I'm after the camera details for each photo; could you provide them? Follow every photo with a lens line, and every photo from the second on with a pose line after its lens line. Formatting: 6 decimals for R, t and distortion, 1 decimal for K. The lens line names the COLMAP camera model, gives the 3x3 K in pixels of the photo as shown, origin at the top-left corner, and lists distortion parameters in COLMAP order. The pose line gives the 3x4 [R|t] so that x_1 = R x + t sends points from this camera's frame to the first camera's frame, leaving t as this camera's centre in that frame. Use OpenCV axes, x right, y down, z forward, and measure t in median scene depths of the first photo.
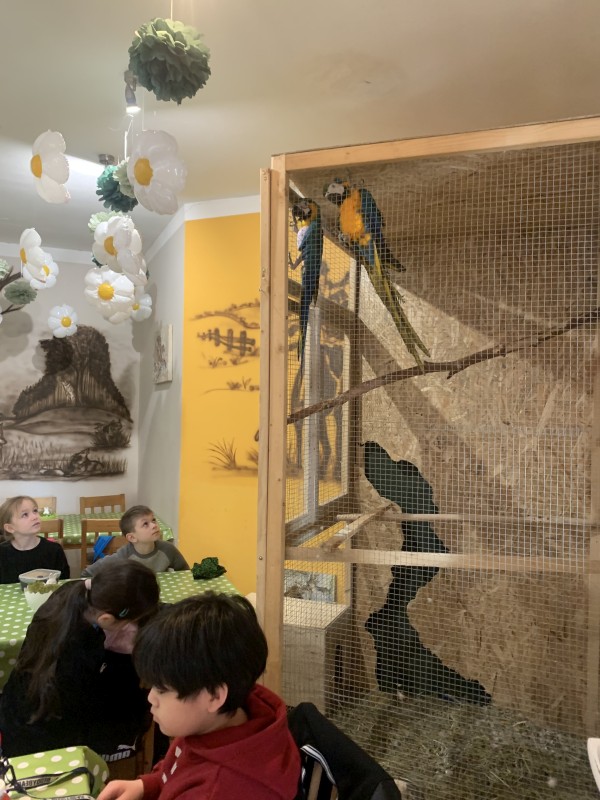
lens RADIAL K [[611.4, 0, 303.5], [0, 611.4, 395.4], [0, 0, 1]] dist [0.035128, -0.030874]
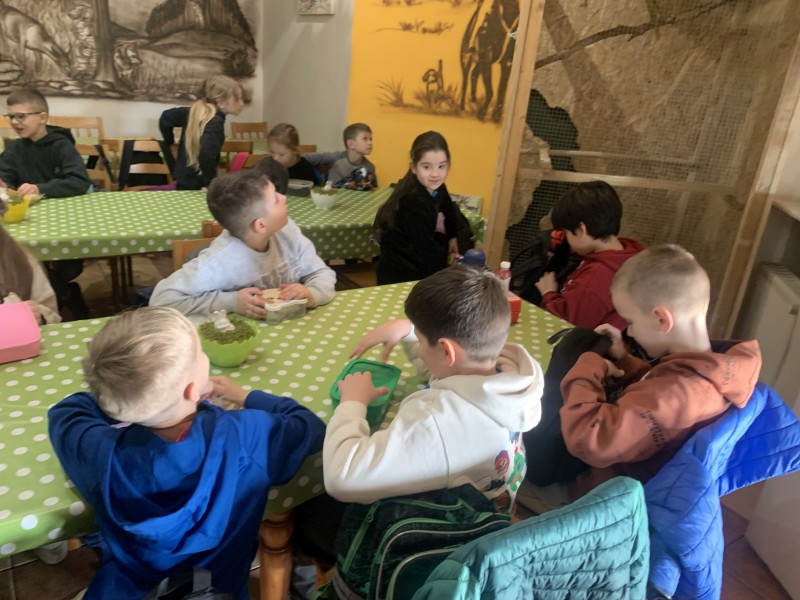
lens RADIAL K [[611.4, 0, 394.1], [0, 611.4, 293.9], [0, 0, 1]] dist [0.035128, -0.030874]
pose [[0.980428, 0.003667, 0.196846, -0.273642], [-0.081307, 0.918124, 0.387862, -0.001378], [-0.179307, -0.396276, 0.900452, -0.141018]]
